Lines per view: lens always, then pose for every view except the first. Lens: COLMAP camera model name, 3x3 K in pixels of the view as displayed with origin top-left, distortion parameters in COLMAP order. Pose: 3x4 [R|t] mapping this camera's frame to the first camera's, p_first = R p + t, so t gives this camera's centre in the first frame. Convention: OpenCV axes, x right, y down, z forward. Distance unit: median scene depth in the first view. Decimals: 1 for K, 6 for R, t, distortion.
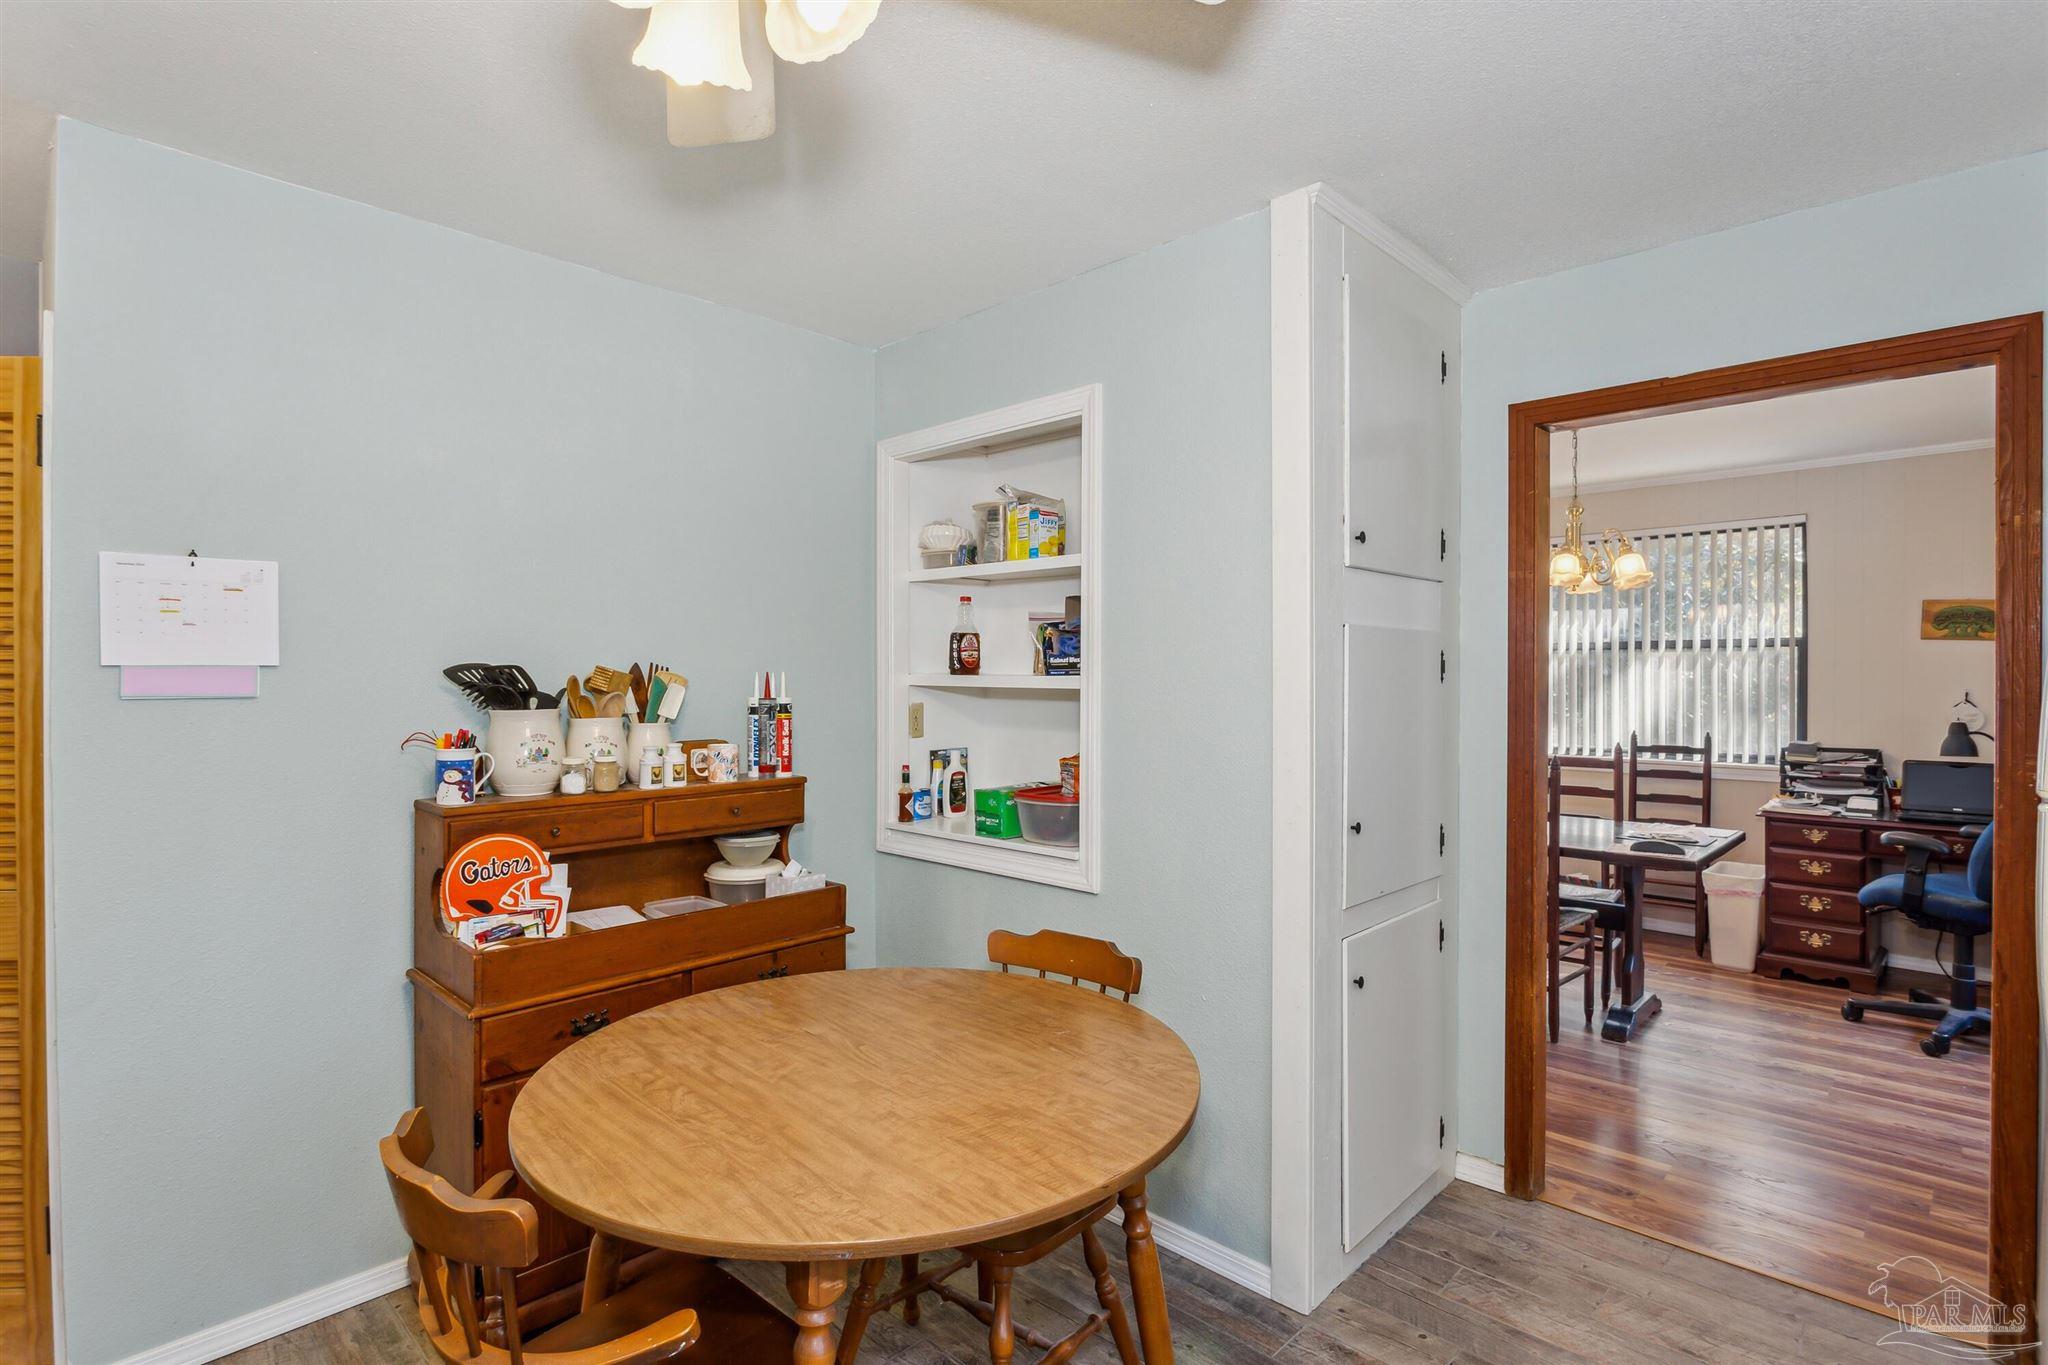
lens RADIAL K [[1012.9, 0, 1024.0], [0, 1012.9, 682.5], [0, 0, 1]] dist [-0.022648, 0.000296]
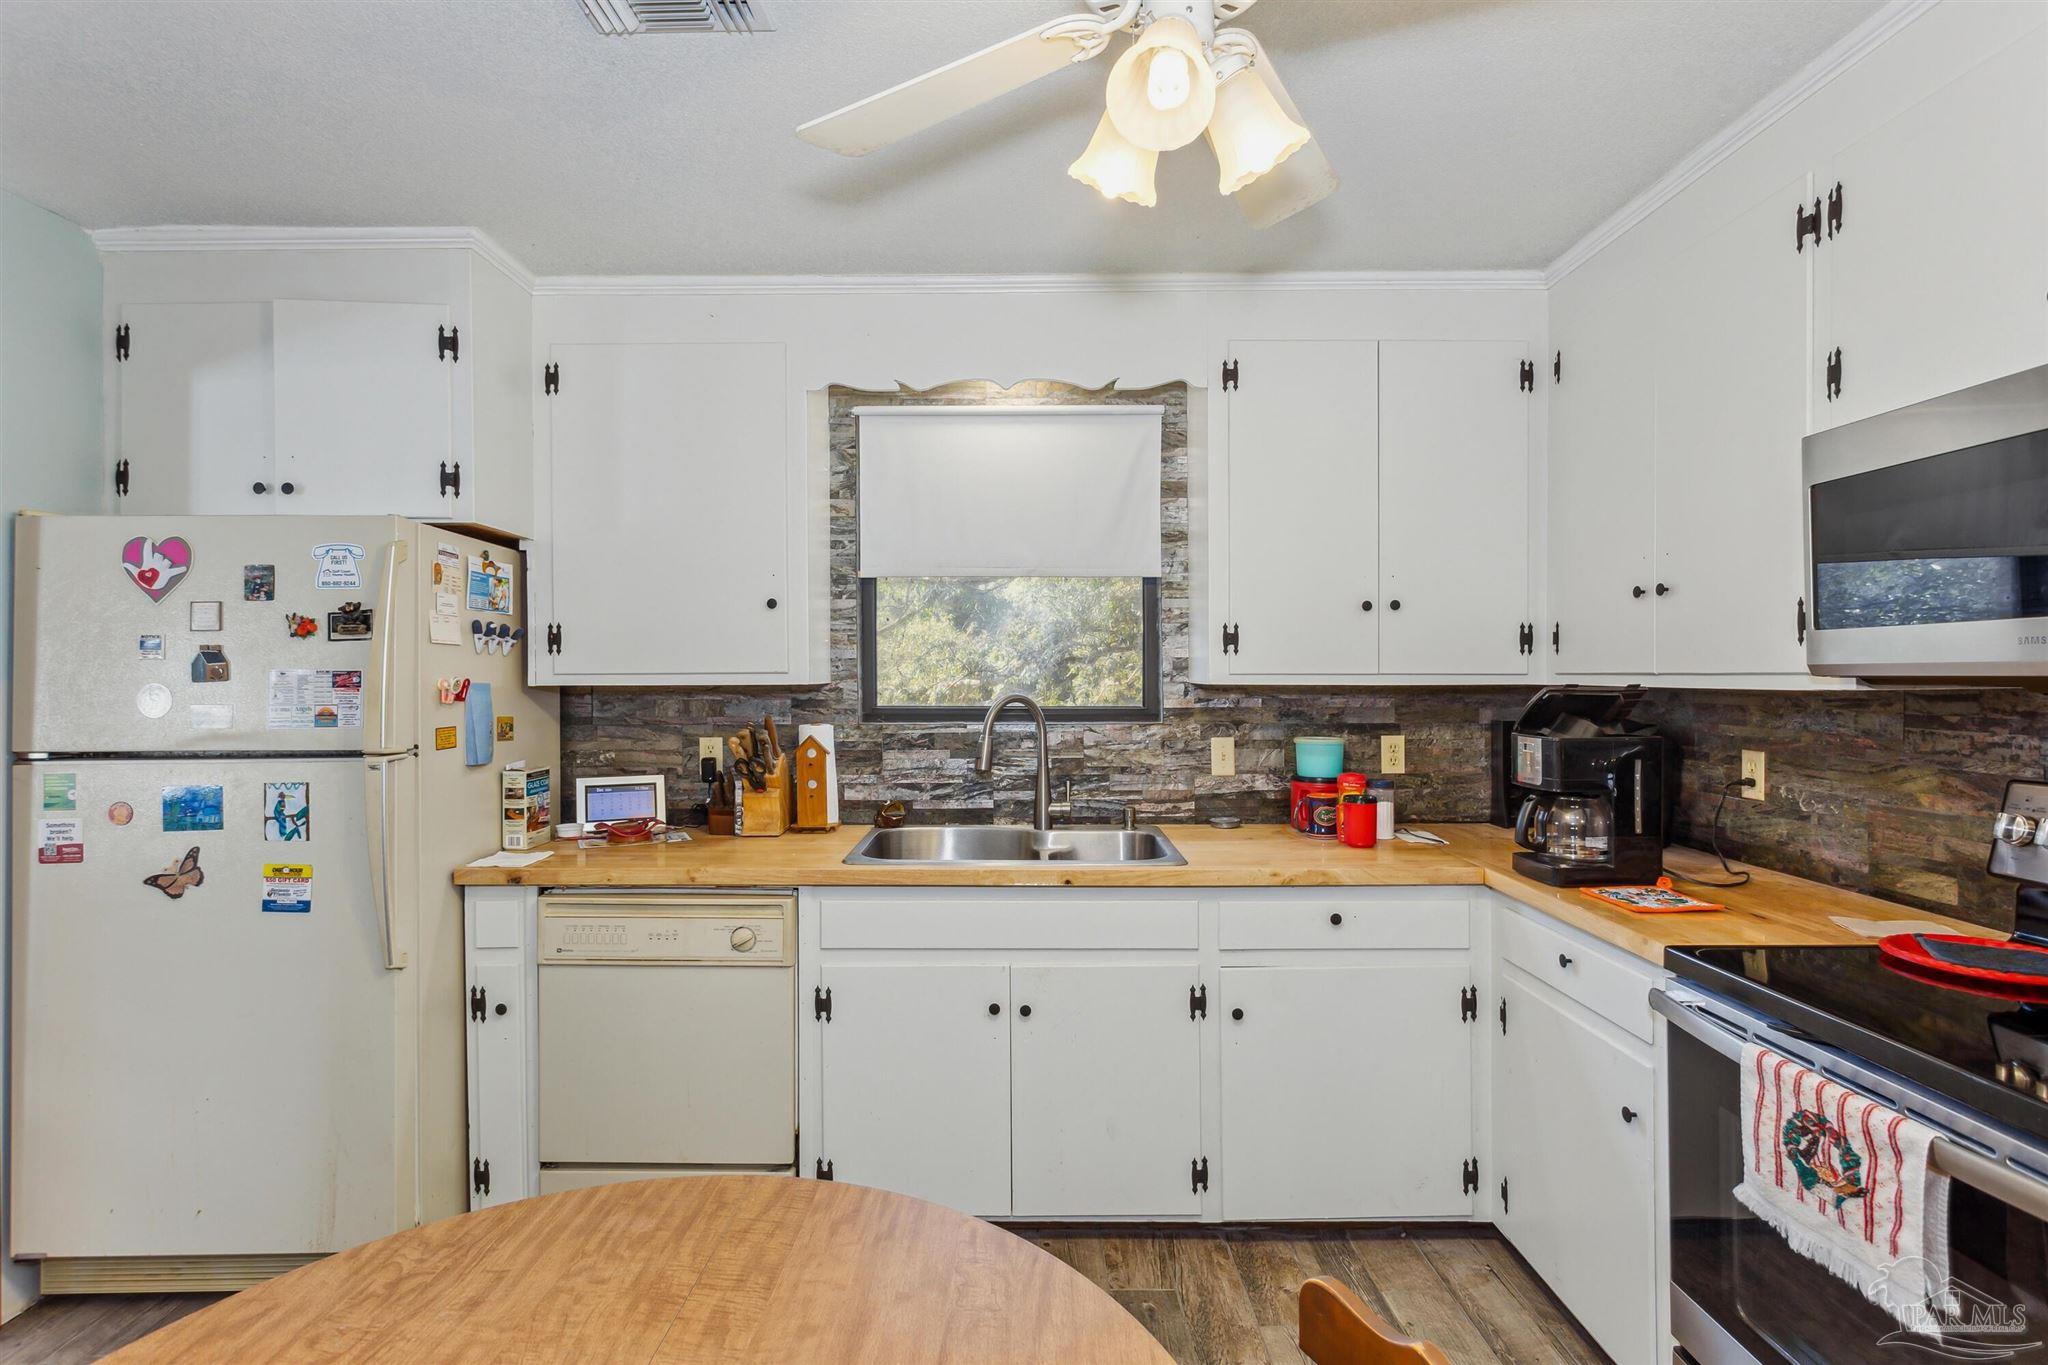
lens RADIAL K [[982.9, 0, 1013.5], [0, 982.9, 677.3], [0, 0, 1]] dist [0.001310, 0.001531]
pose [[-0.694217, -0.003798, 0.719756, -0.602942], [0.008222, 0.999879, 0.013207, -0.008023], [-0.719719, 0.015086, -0.694101, 1.148689]]
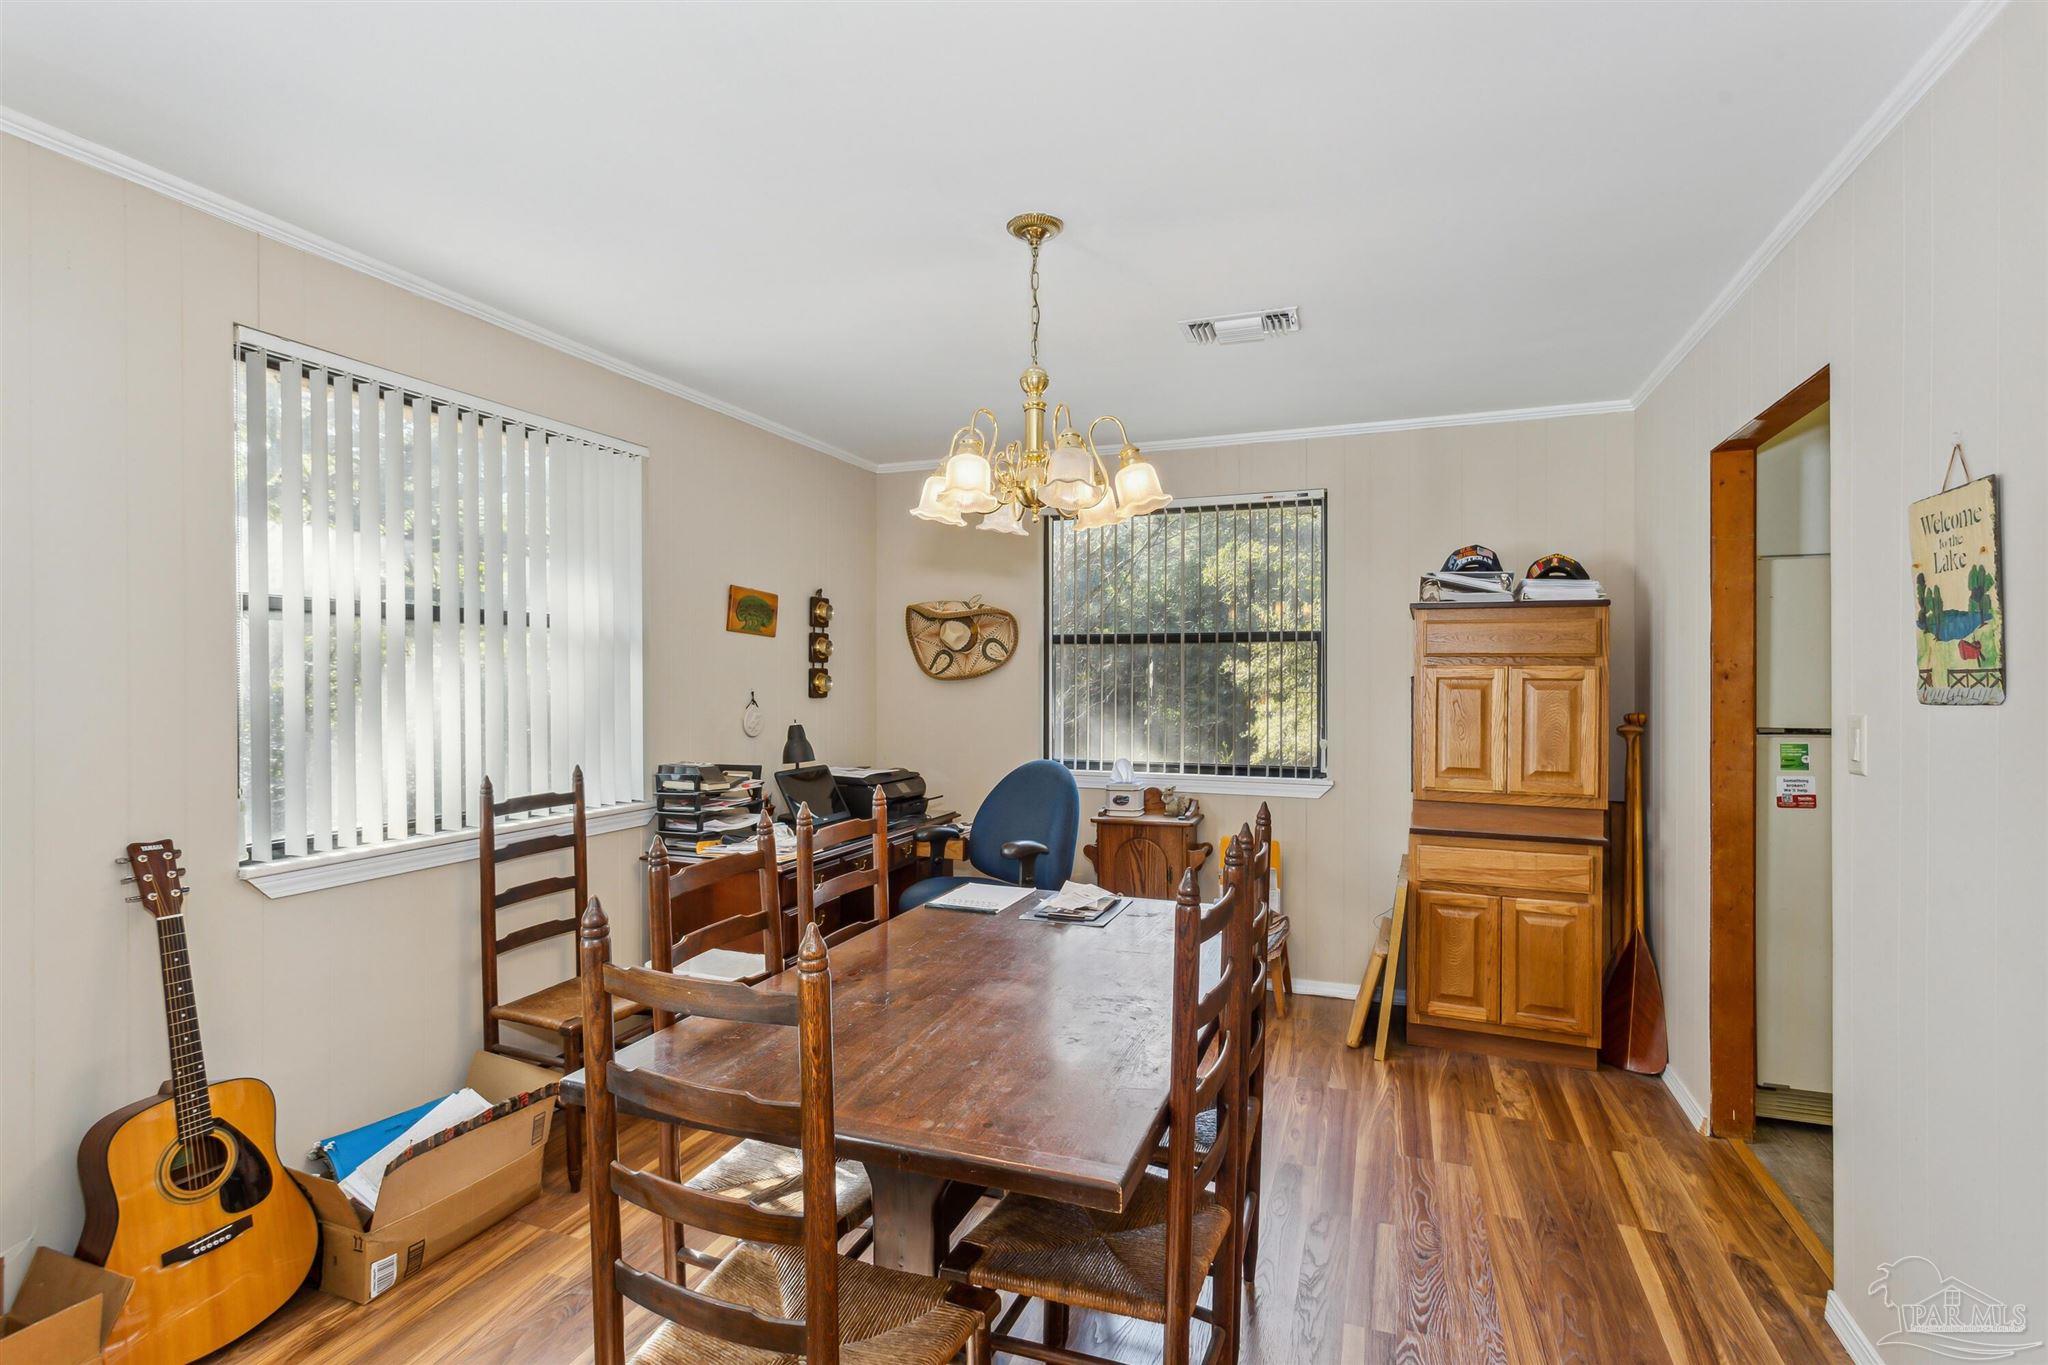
lens RADIAL K [[978.1, 0, 1017.8], [0, 978.1, 679.5], [0, 0, 1]] dist [0.000476, 0.001605]
pose [[-0.388915, -0.001895, 0.921272, 0.095463], [0.006836, 0.999964, 0.004943, -0.010200], [-0.921248, 0.008221, -0.388888, 3.136916]]
